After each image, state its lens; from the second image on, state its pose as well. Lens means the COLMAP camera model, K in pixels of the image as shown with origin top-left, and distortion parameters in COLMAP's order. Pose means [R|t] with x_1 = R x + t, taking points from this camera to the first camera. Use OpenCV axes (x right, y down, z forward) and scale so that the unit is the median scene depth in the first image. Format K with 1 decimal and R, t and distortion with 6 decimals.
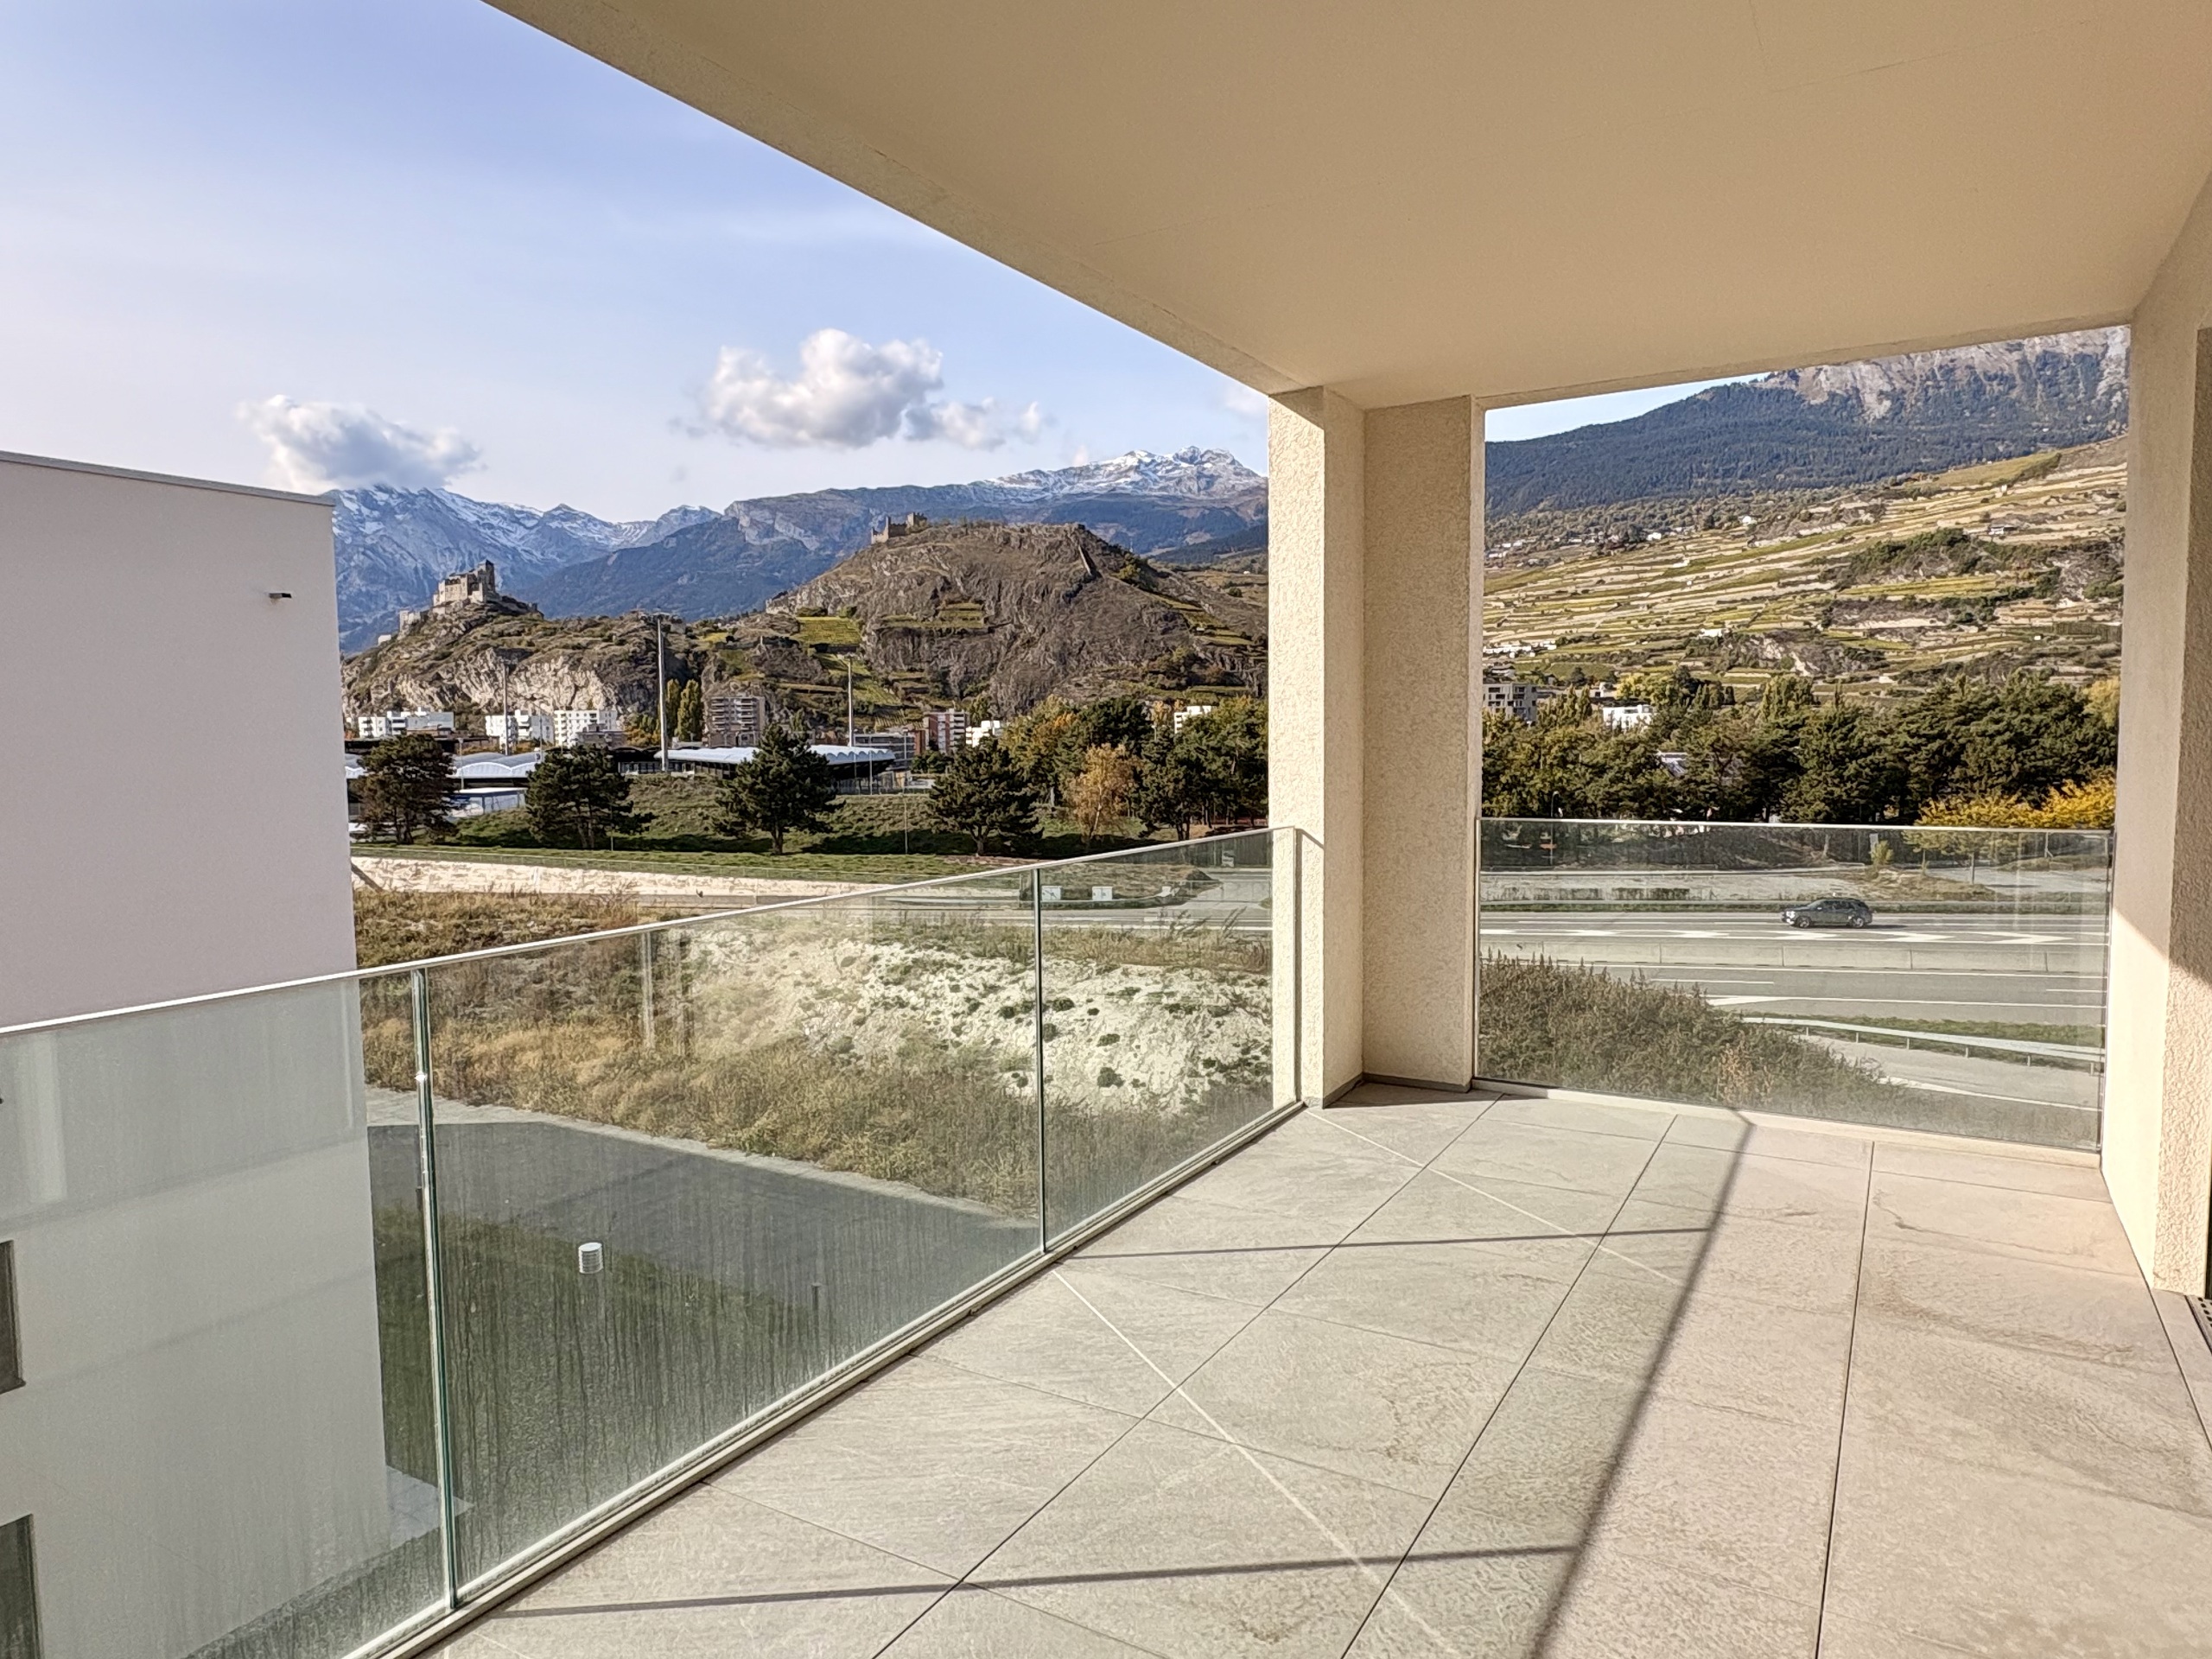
lens RADIAL K [[1368.4, 0, 1106.0], [0, 1368.4, 829.5], [0, 0, 1]] dist [0.000027, 0.002698]
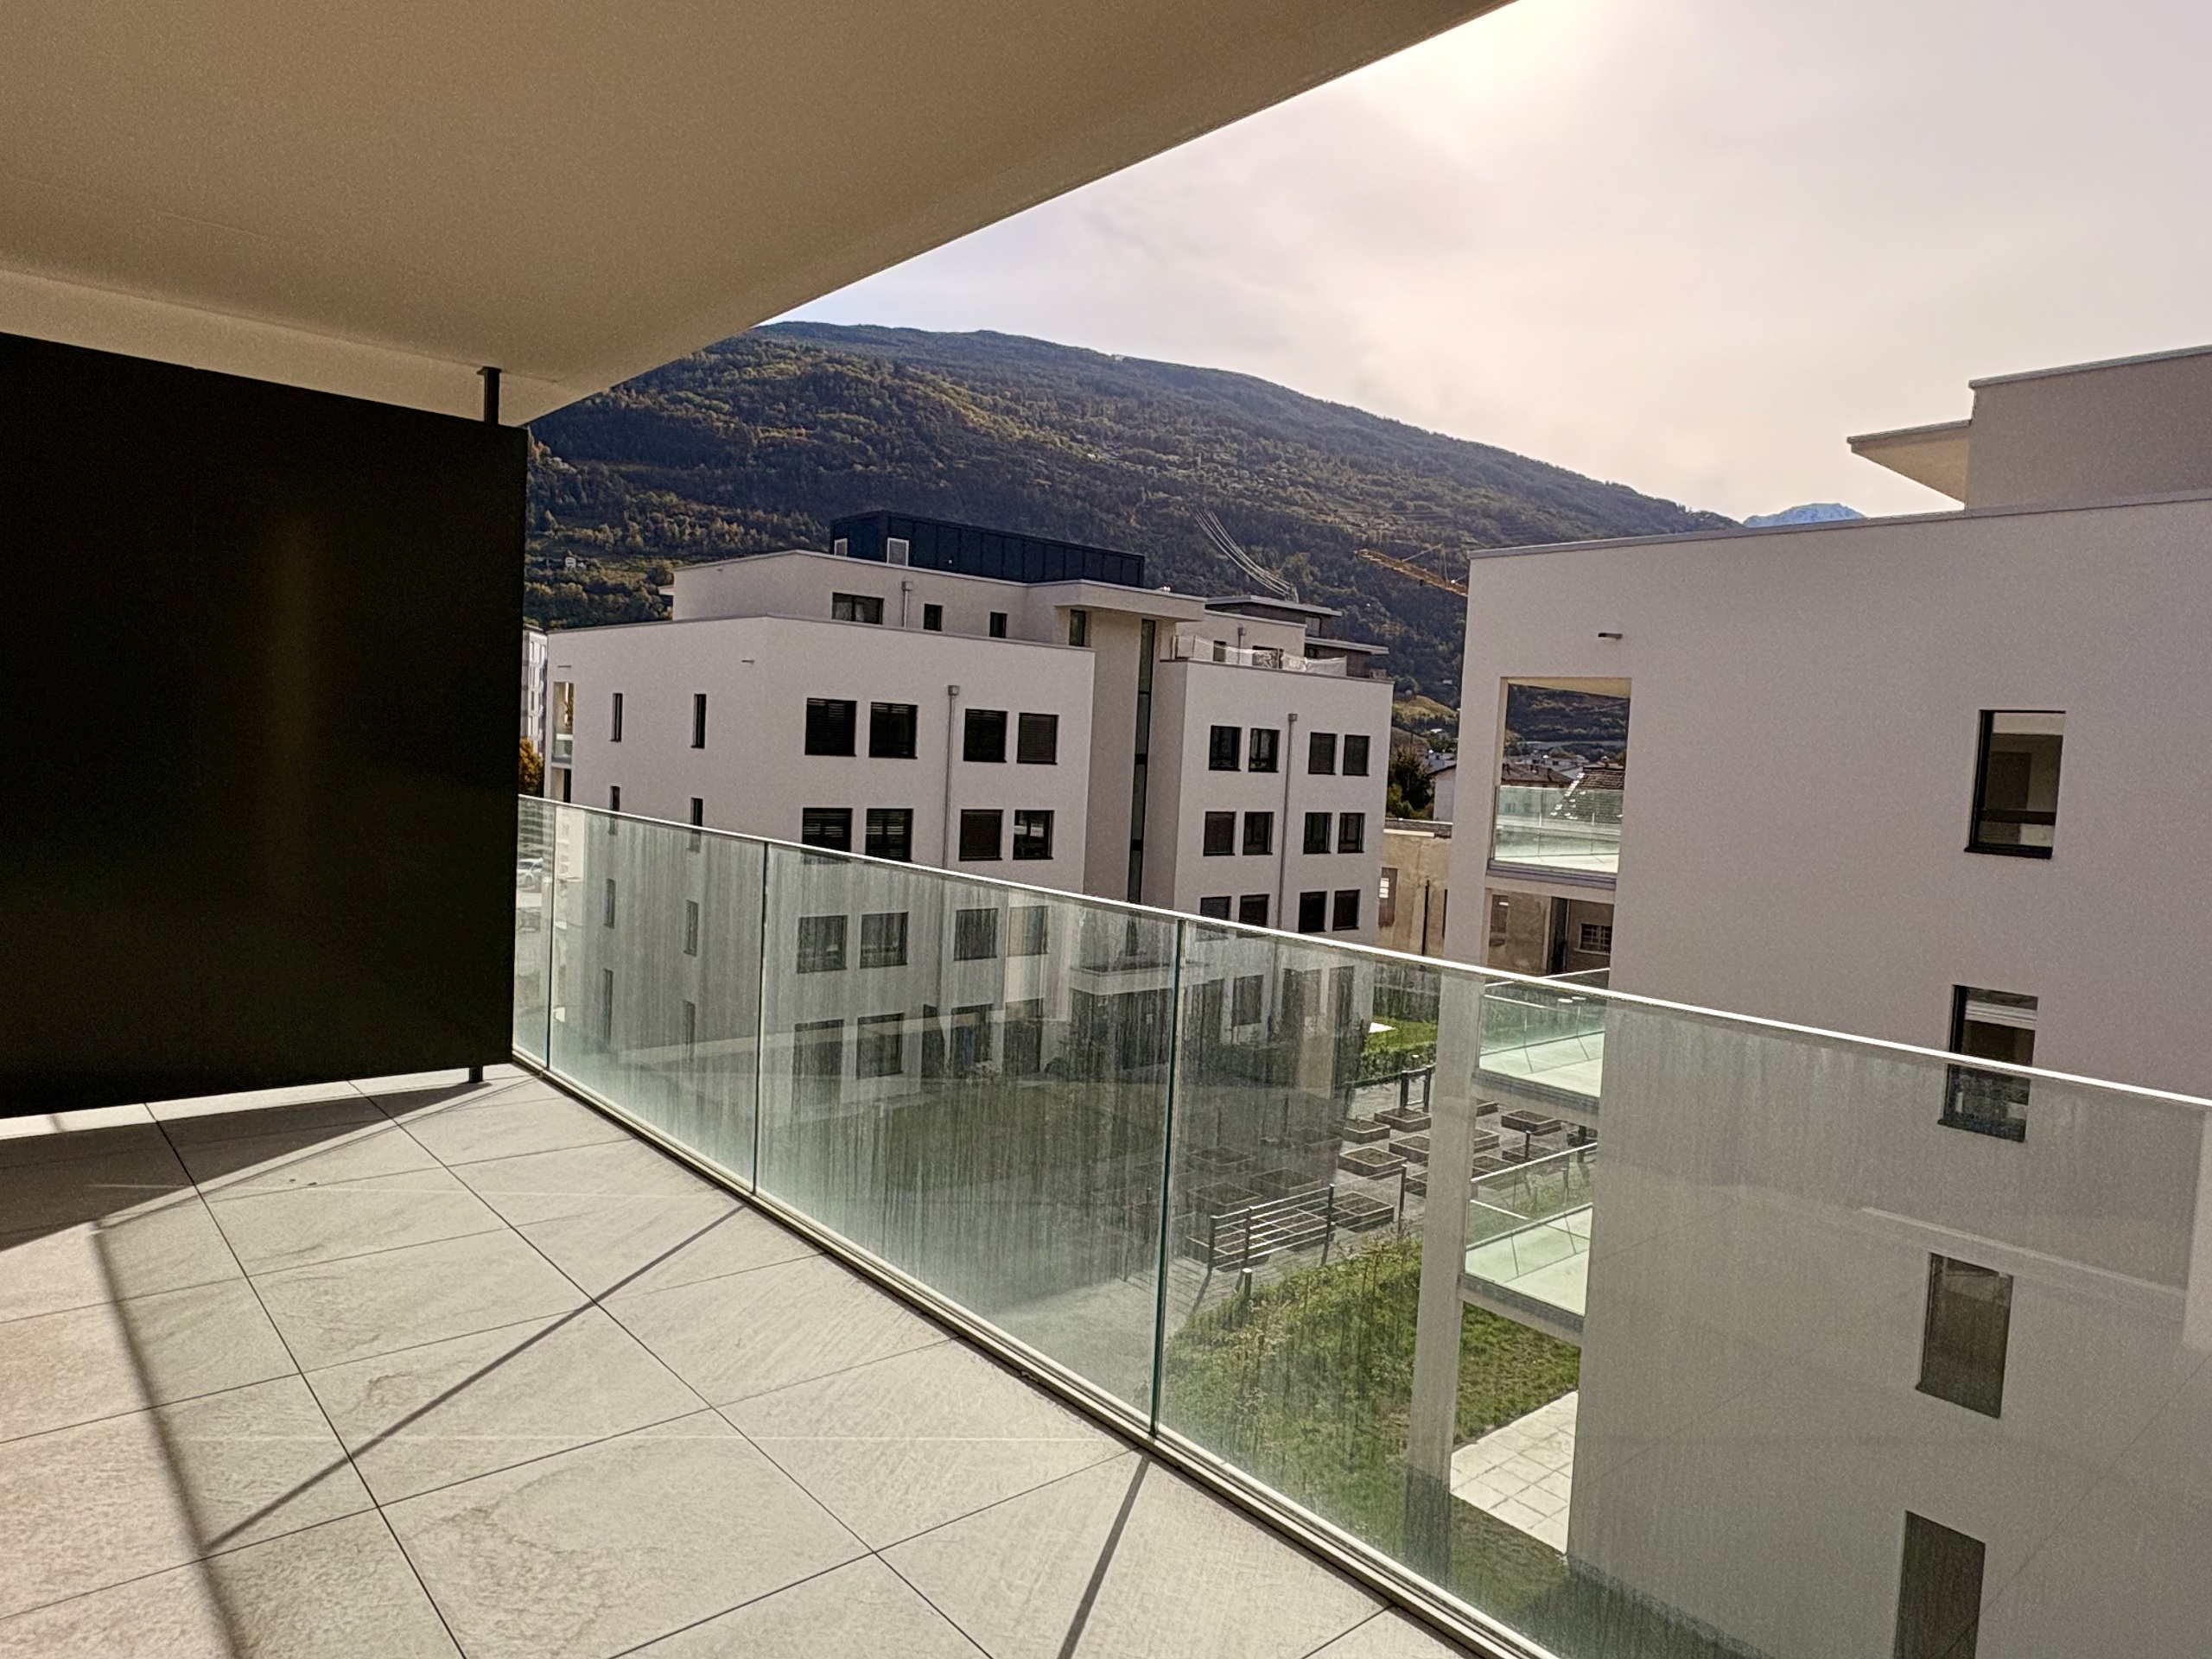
lens RADIAL K [[1381.2, 0, 1106.0], [0, 1381.2, 829.5], [0, 0, 1]] dist [-0.004752, -0.000702]
pose [[-0.312694, 0.052799, -0.948385, 0.933335], [-0.116988, 0.988711, 0.093616, -0.116156], [0.942622, 0.140223, -0.302987, 1.642477]]
